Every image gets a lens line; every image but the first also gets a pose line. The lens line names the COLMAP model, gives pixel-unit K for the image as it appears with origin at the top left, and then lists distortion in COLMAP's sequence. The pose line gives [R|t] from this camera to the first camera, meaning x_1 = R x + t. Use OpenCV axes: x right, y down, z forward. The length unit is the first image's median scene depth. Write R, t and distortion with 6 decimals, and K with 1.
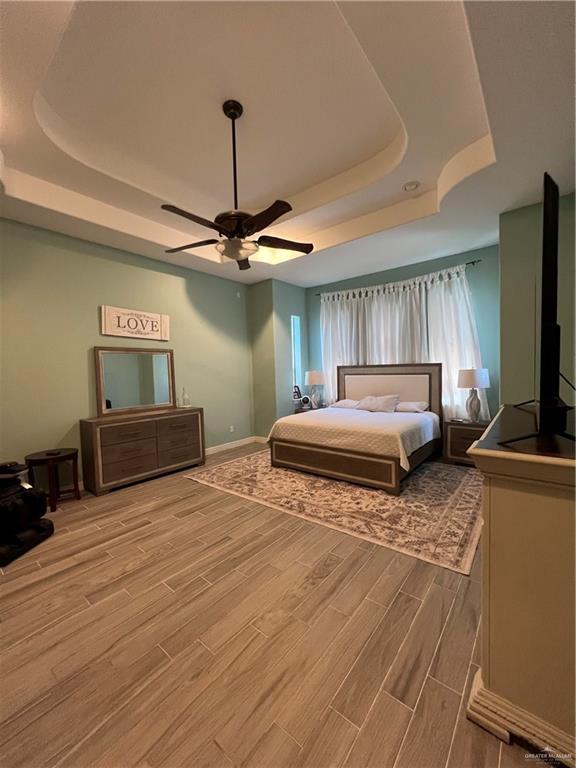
lens RADIAL K [[305.5, 0, 287.8], [0, 305.5, 382.4], [0, 0, 1]] dist [-0.000736, 0.000792]
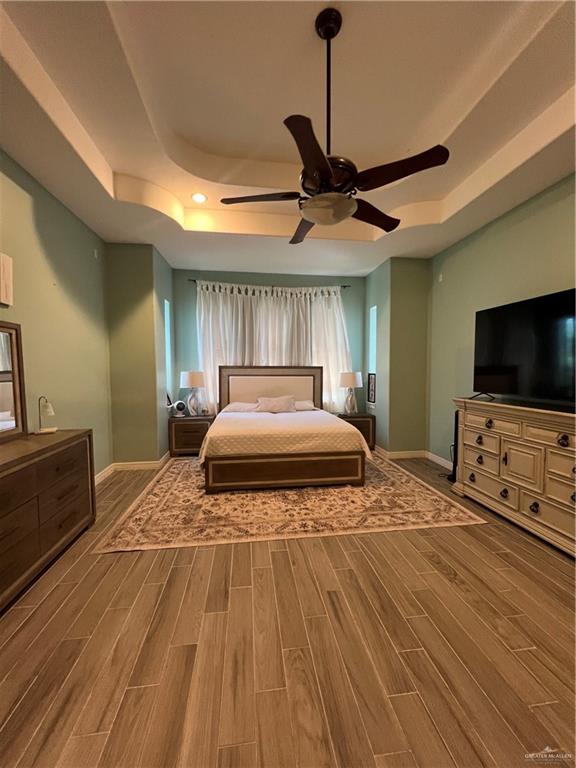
lens RADIAL K [[305.5, 0, 286.6], [0, 305.5, 381.5], [0, 0, 1]] dist [-0.000736, 0.000792]
pose [[0.686364, -0.004937, 0.727241, -0.499978], [0.009730, 0.999950, -0.002395, -0.004748], [-0.727193, 0.008720, 0.686378, 0.345926]]
